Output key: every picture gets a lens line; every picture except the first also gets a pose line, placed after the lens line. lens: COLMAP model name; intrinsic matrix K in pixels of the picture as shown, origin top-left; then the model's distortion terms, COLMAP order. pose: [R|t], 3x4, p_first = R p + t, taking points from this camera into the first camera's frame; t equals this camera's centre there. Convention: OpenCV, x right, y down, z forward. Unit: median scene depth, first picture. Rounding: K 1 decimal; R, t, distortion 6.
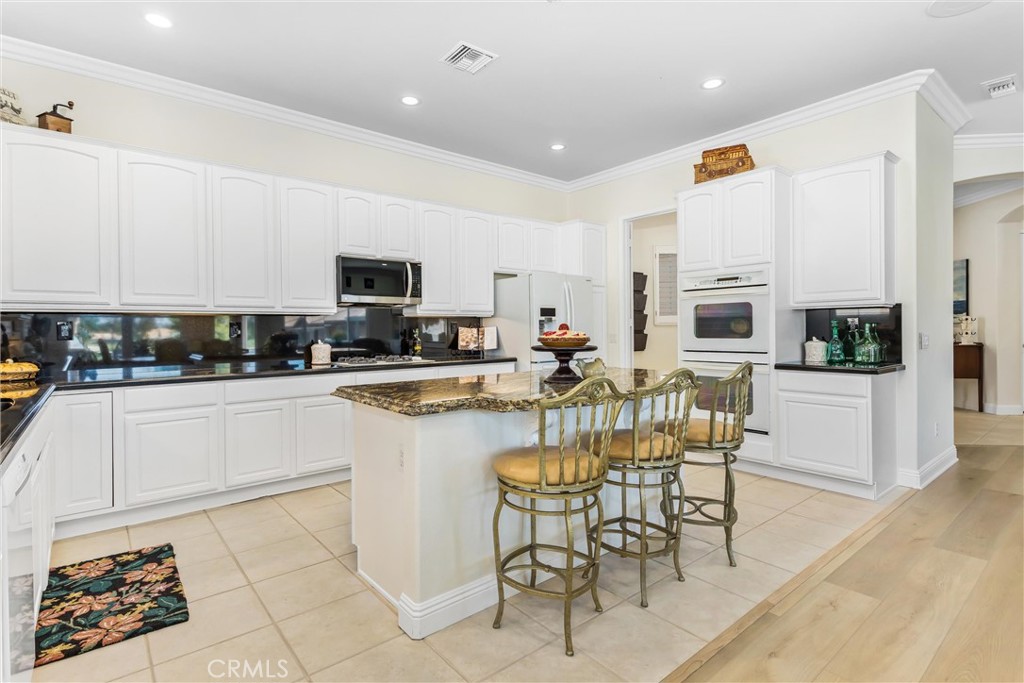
lens RADIAL K [[502.2, 0, 510.0], [0, 502.2, 334.5], [0, 0, 1]] dist [0.002715, -0.000332]
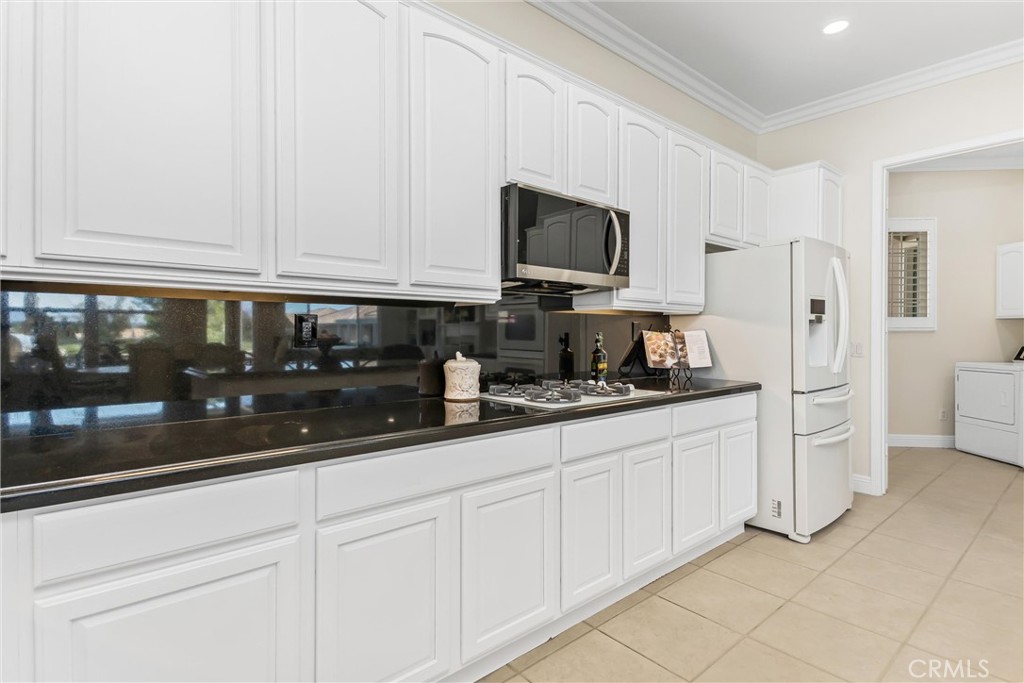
lens RADIAL K [[502.2, 0, 513.7], [0, 502.2, 340.4], [0, 0, 1]] dist [0.002715, -0.000332]
pose [[0.999178, 0.012096, 0.038683, -0.286617], [-0.012199, 0.999923, 0.002422, -0.002024], [-0.038651, -0.002891, 0.999249, 0.405052]]
